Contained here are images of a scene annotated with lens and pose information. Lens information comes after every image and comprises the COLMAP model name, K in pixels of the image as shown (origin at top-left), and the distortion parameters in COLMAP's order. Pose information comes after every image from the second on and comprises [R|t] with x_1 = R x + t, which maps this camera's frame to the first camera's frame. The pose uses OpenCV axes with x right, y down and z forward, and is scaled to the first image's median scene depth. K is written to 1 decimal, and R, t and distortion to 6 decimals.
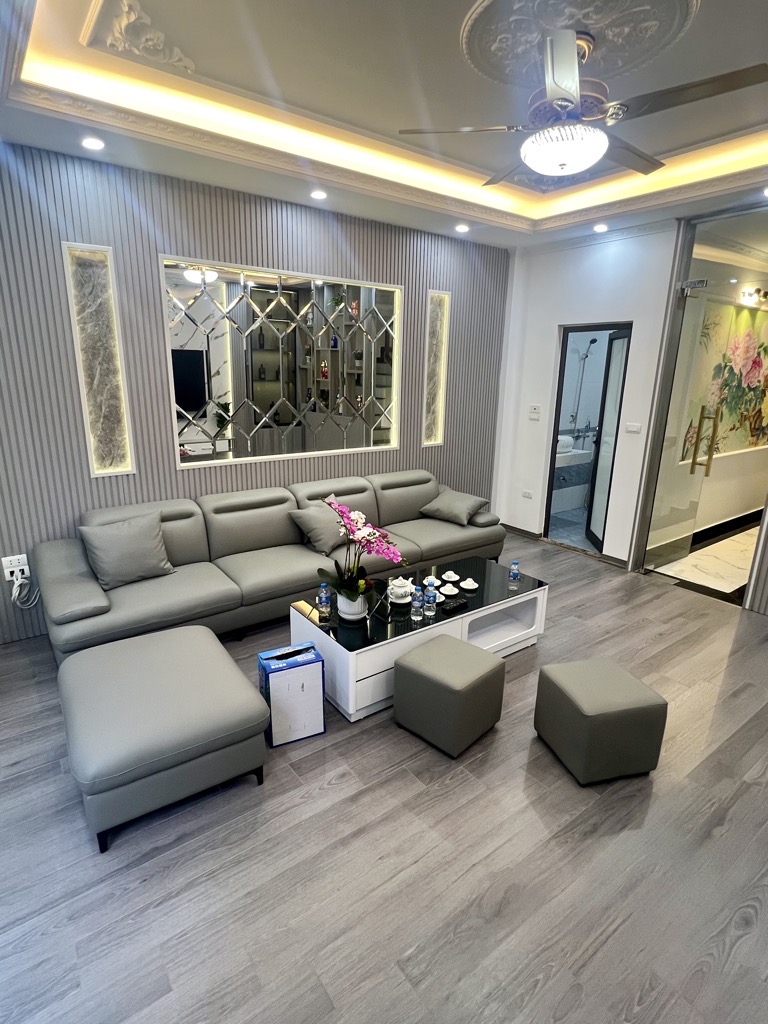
lens RADIAL K [[531.4, 0, 379.8], [0, 531.4, 511.3], [0, 0, 1]] dist [-0.002603, 0.000191]
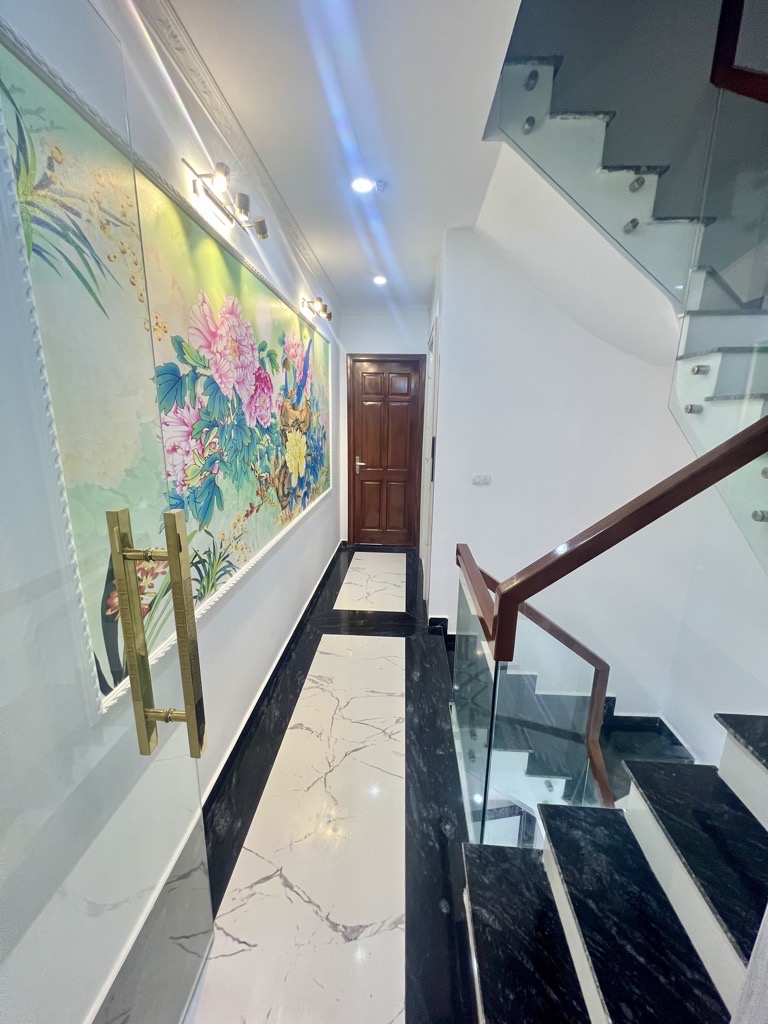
lens RADIAL K [[408.9, 0, 384.2], [0, 408.9, 512.8], [0, 0, 1]] dist [-0.002257, -0.000173]
pose [[0.637080, -0.185938, 0.748035, 0.476865], [0.199945, 0.977114, 0.072592, -0.162549], [-0.744413, 0.103319, 0.659677, 0.680794]]
